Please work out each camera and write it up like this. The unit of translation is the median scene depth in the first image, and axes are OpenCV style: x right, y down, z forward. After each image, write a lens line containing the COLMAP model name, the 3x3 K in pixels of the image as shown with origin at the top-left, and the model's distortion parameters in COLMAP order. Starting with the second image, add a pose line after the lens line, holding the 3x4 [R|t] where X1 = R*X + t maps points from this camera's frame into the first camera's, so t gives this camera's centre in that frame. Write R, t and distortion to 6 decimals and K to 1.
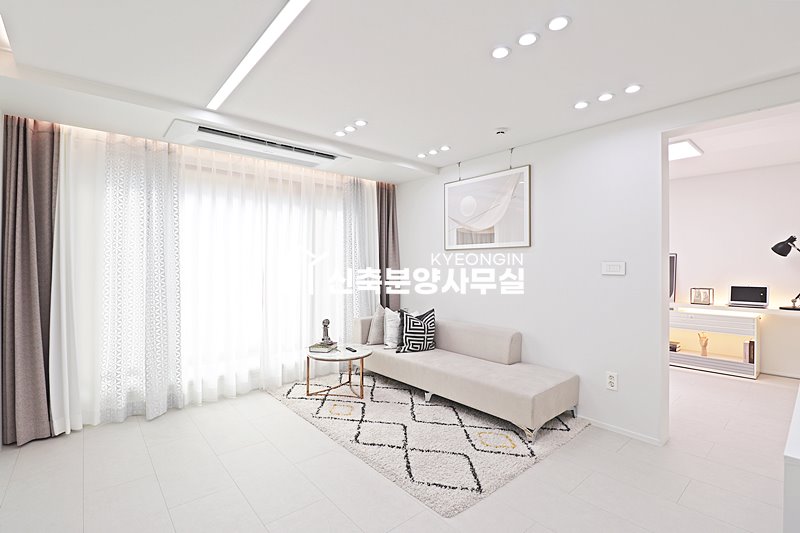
lens RADIAL K [[369.9, 0, 400.6], [0, 369.9, 262.6], [0, 0, 1]] dist [0.002427, -0.014573]
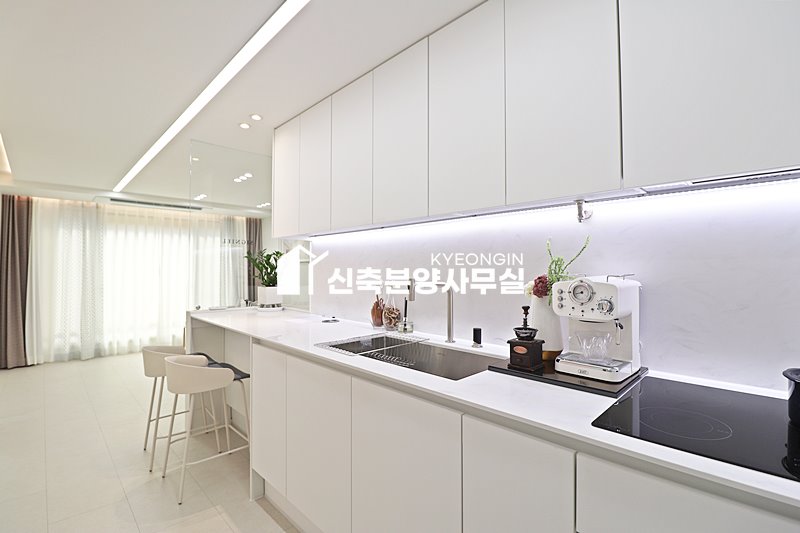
lens RADIAL K [[374.7, 0, 402.9], [0, 374.7, 262.4], [0, 0, 1]] dist [0.000057, -0.013739]
pose [[0.997453, 0.002287, 0.071286, 0.691091], [-0.001592, 0.999951, -0.009795, -0.028593], [-0.071305, 0.009656, 0.997408, -0.853970]]
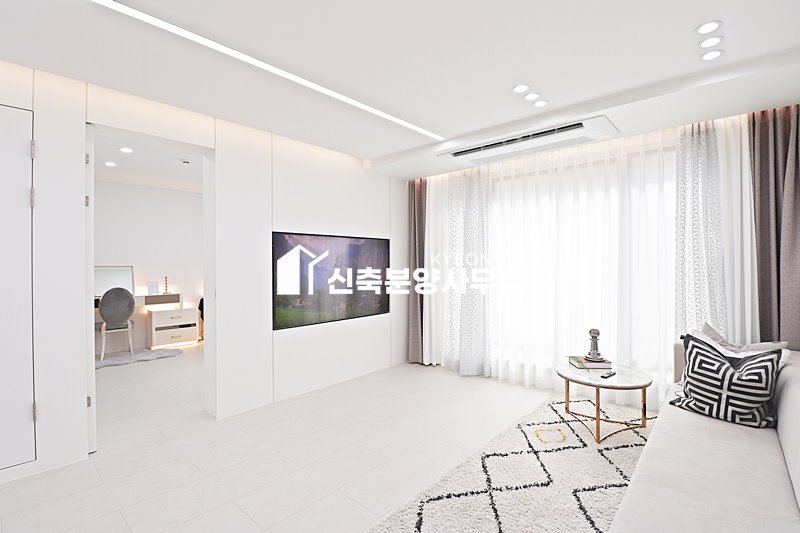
lens RADIAL K [[374.7, 0, 402.9], [0, 374.7, 262.4], [0, 0, 1]] dist [0.000057, -0.013739]
pose [[0.133442, -0.005862, -0.991039, 0.633281], [0.012525, 0.999913, -0.004228, 0.010500], [0.990978, -0.011849, 0.133503, 0.573511]]
